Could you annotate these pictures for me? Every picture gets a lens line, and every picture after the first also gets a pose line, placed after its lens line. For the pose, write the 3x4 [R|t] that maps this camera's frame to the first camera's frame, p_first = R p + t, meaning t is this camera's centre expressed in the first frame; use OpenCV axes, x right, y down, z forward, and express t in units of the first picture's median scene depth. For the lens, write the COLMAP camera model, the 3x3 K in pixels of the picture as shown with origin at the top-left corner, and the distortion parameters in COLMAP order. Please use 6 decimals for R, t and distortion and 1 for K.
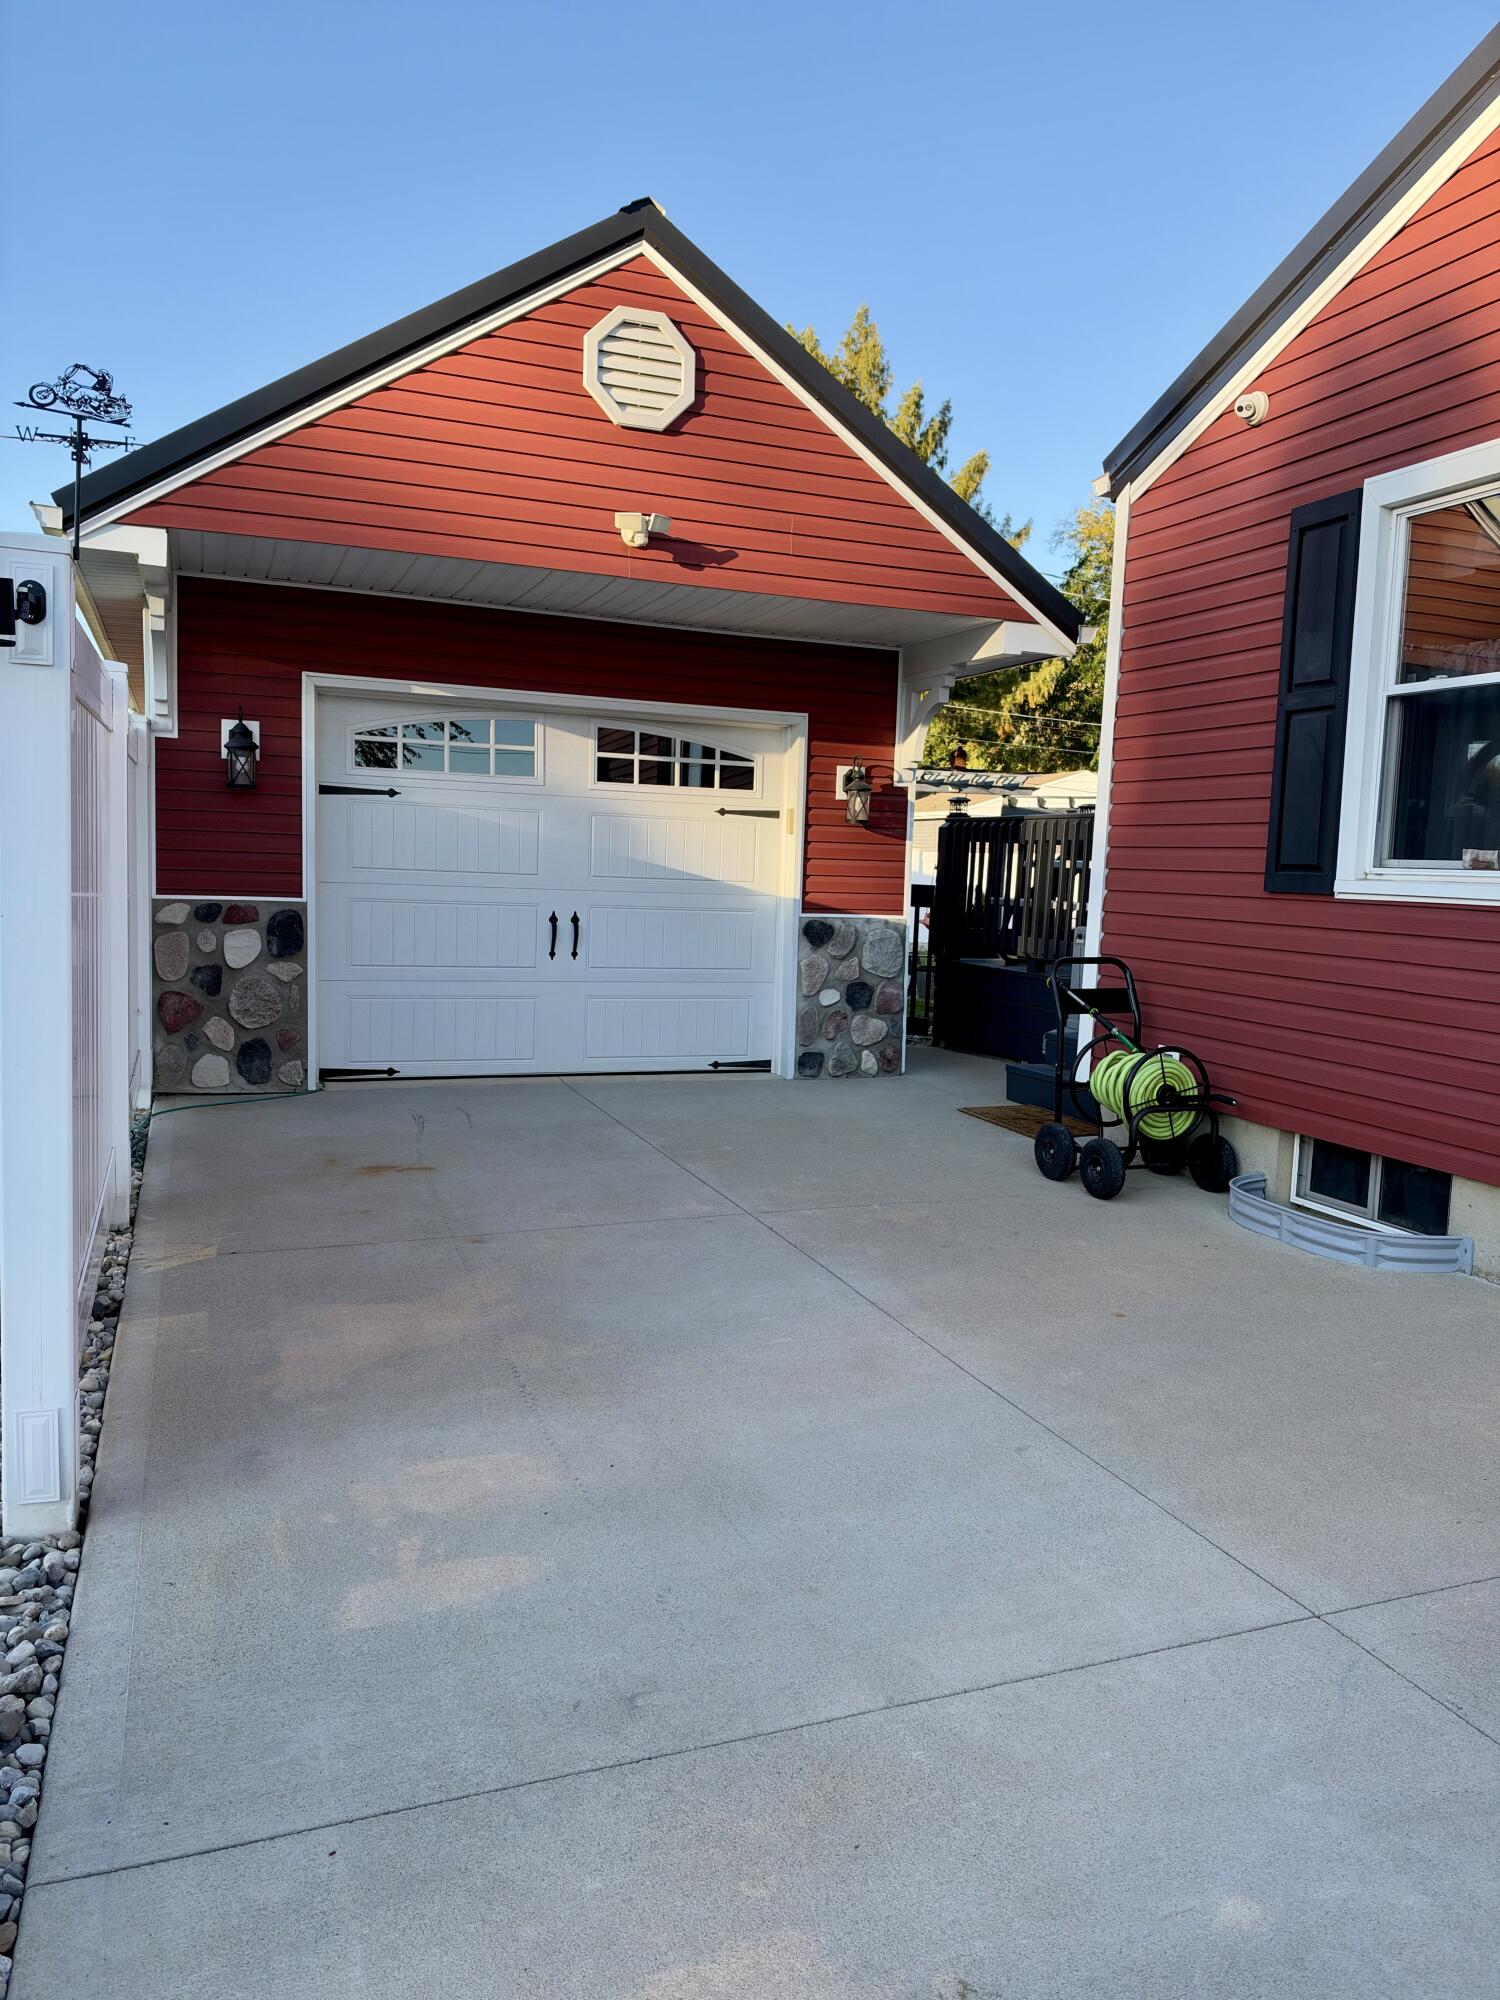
lens RADIAL K [[1385.9, 0, 752.8], [0, 1385.9, 978.5], [0, 0, 1]] dist [0.159101, -0.144479]
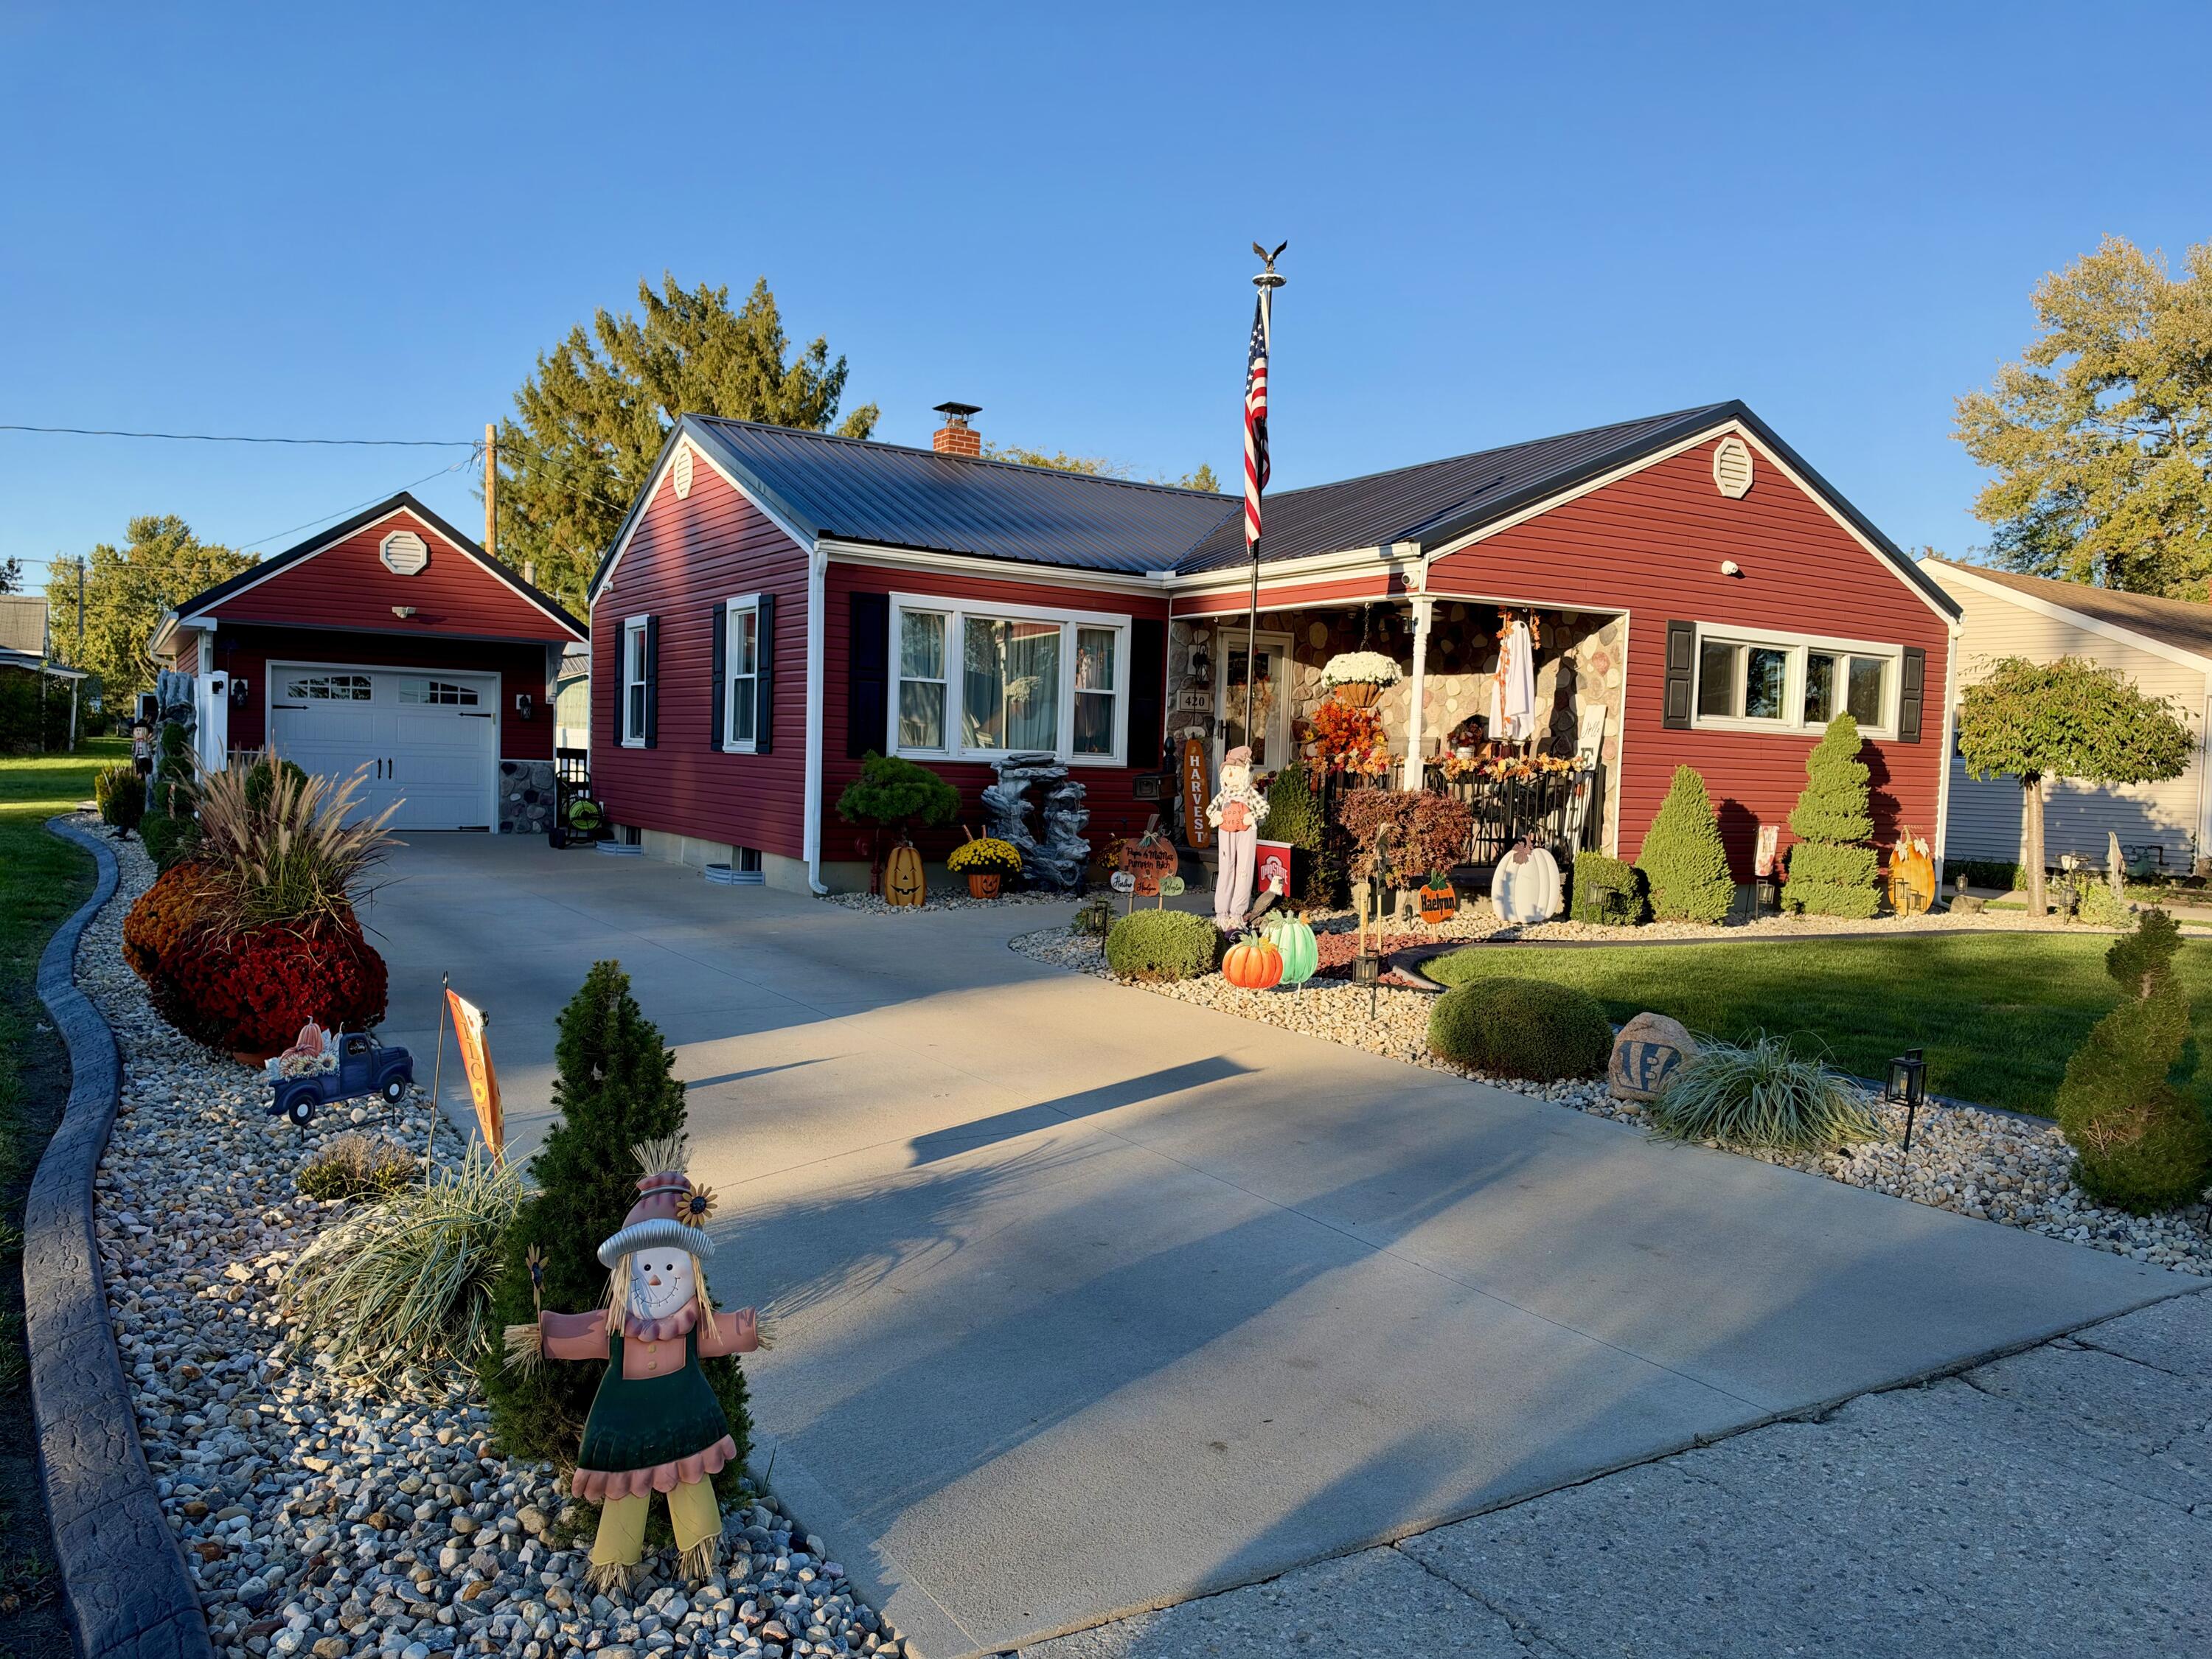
lens RADIAL K [[1593.4, 0, 1101.9], [0, 1593.4, 835.9], [0, 0, 1]] dist [0.003256, -0.006178]
pose [[0.981962, -0.012905, 0.188636, 0.497257], [0.018464, 0.999445, -0.027741, 0.164554], [-0.188173, 0.030724, 0.981655, -1.695325]]
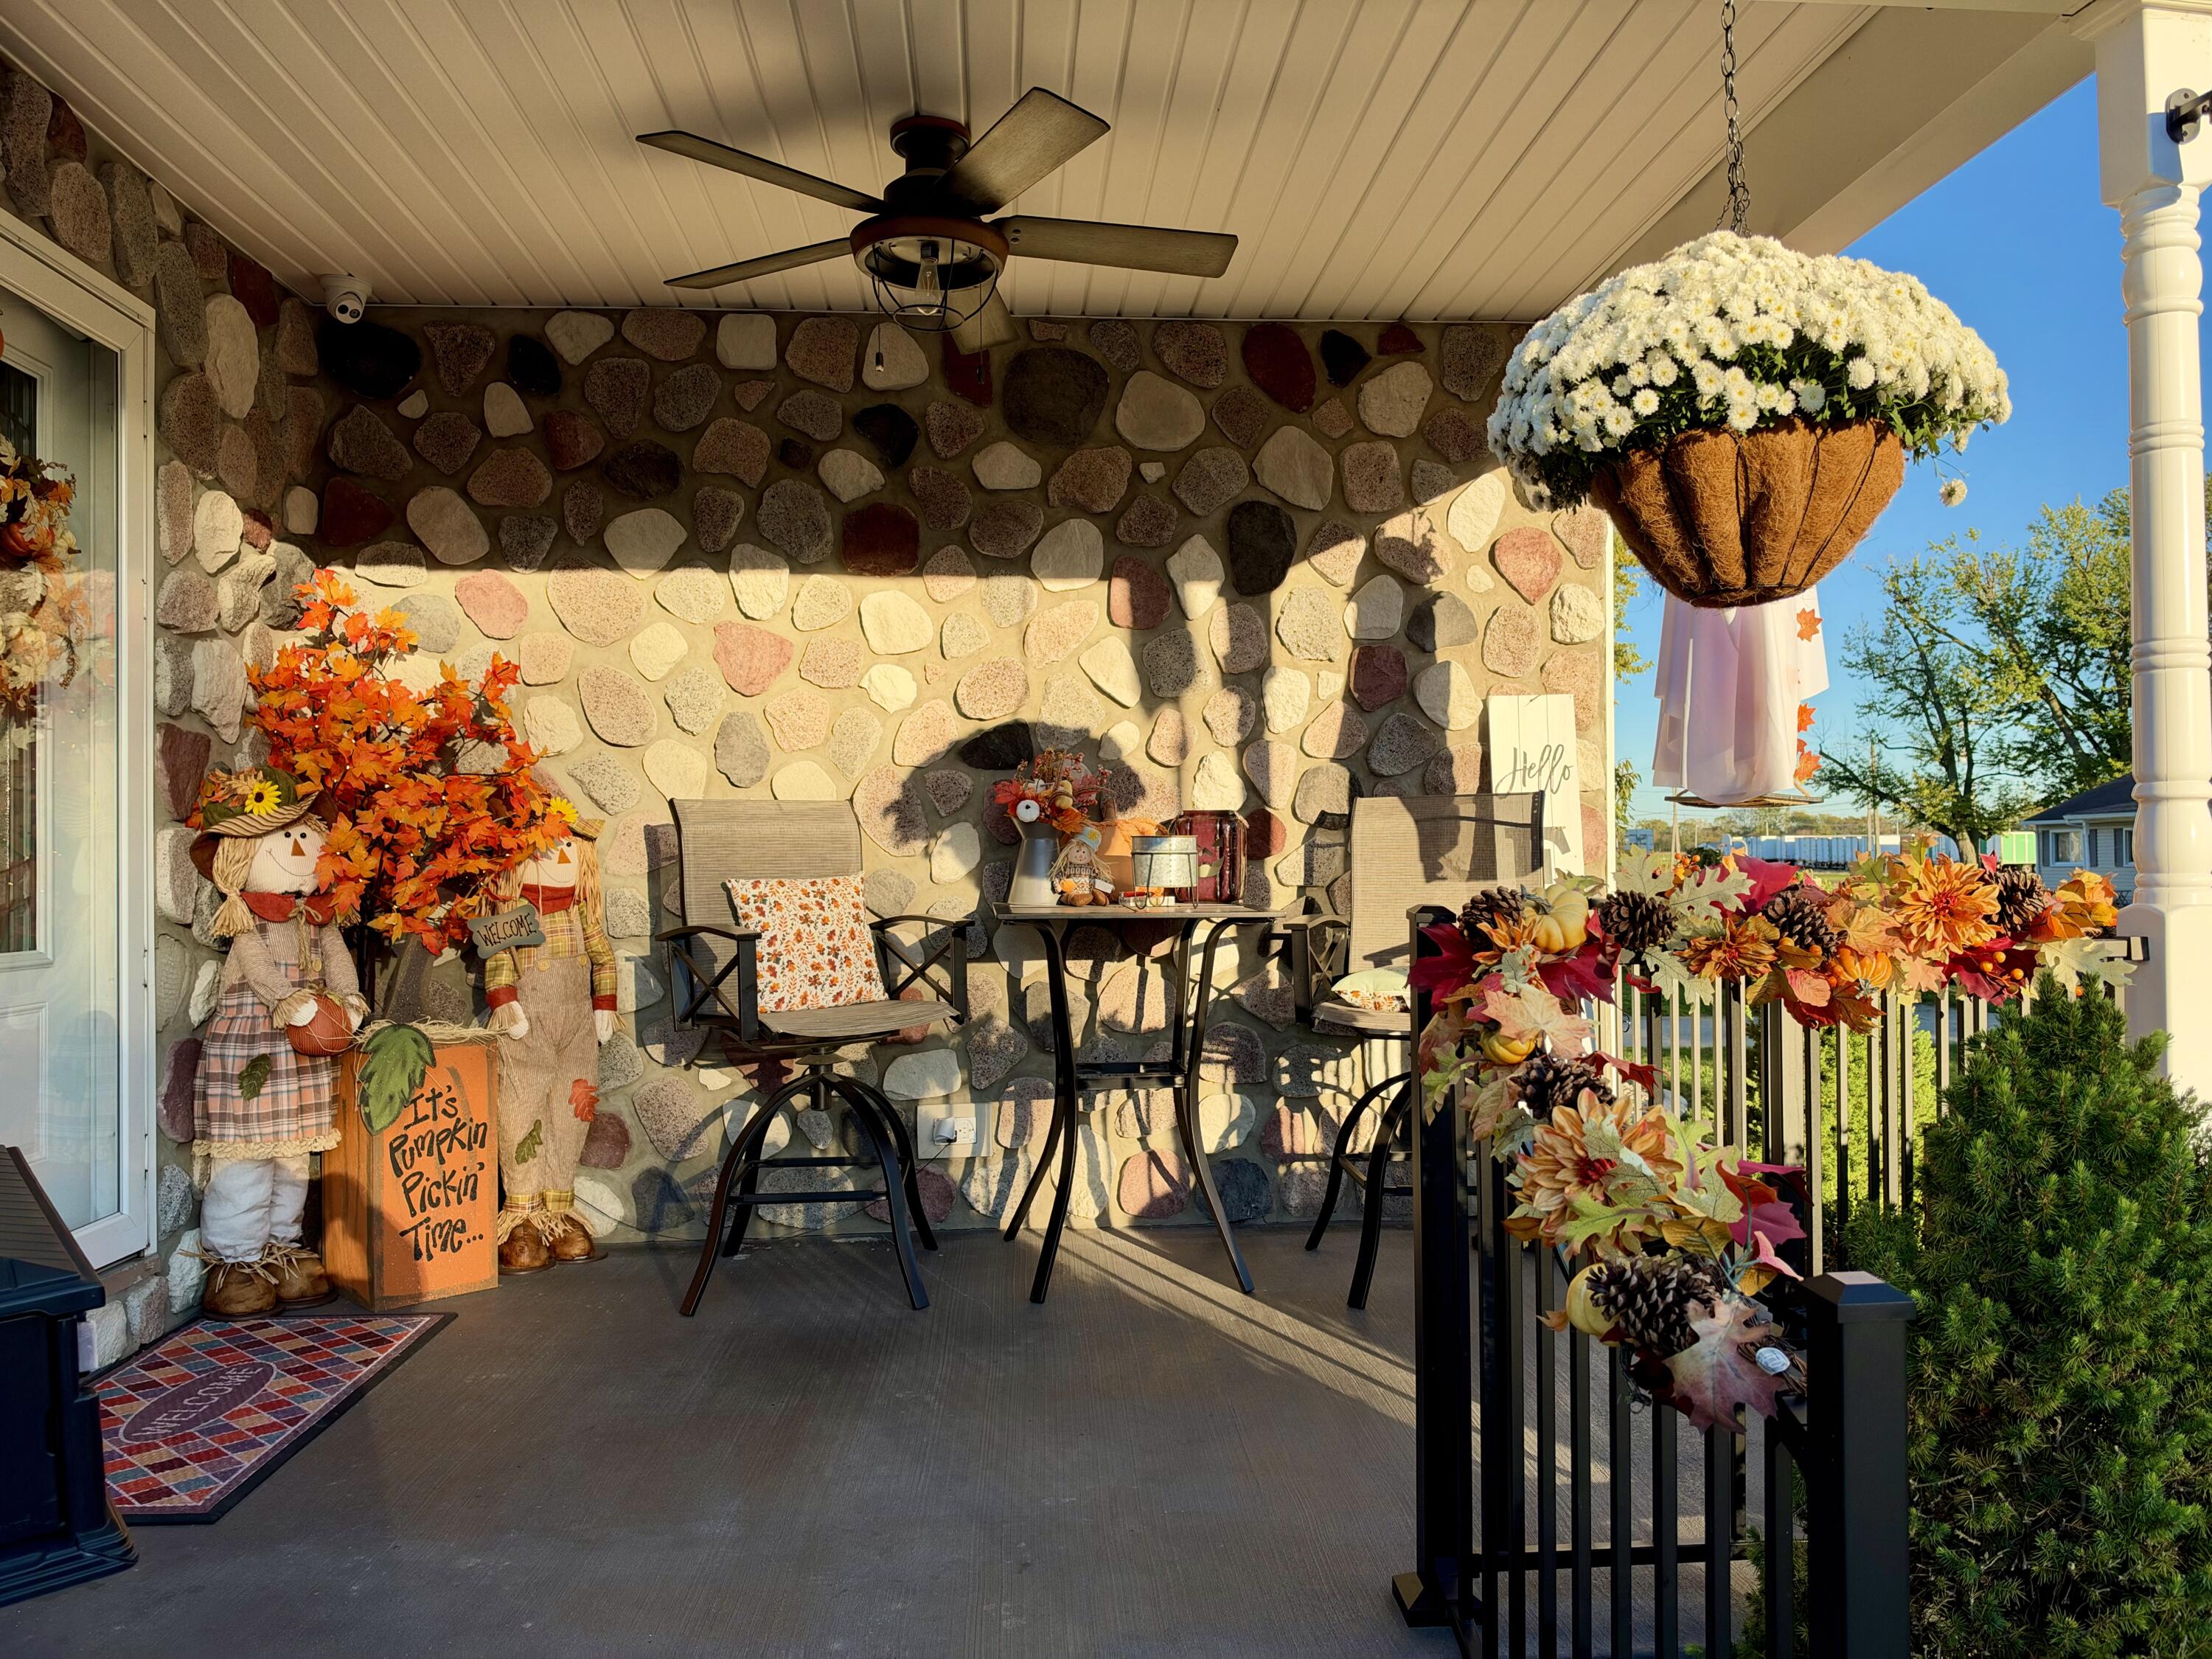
lens RADIAL K [[1574.6, 0, 1109.9], [0, 1574.6, 835.4], [0, 0, 1]] dist [0.092811, -0.144413]
pose [[0.282549, -0.029193, 0.958808, 0.778120], [0.099904, 0.994997, 0.000854, 0.021130], [-0.954036, 0.095547, 0.284052, -0.144042]]
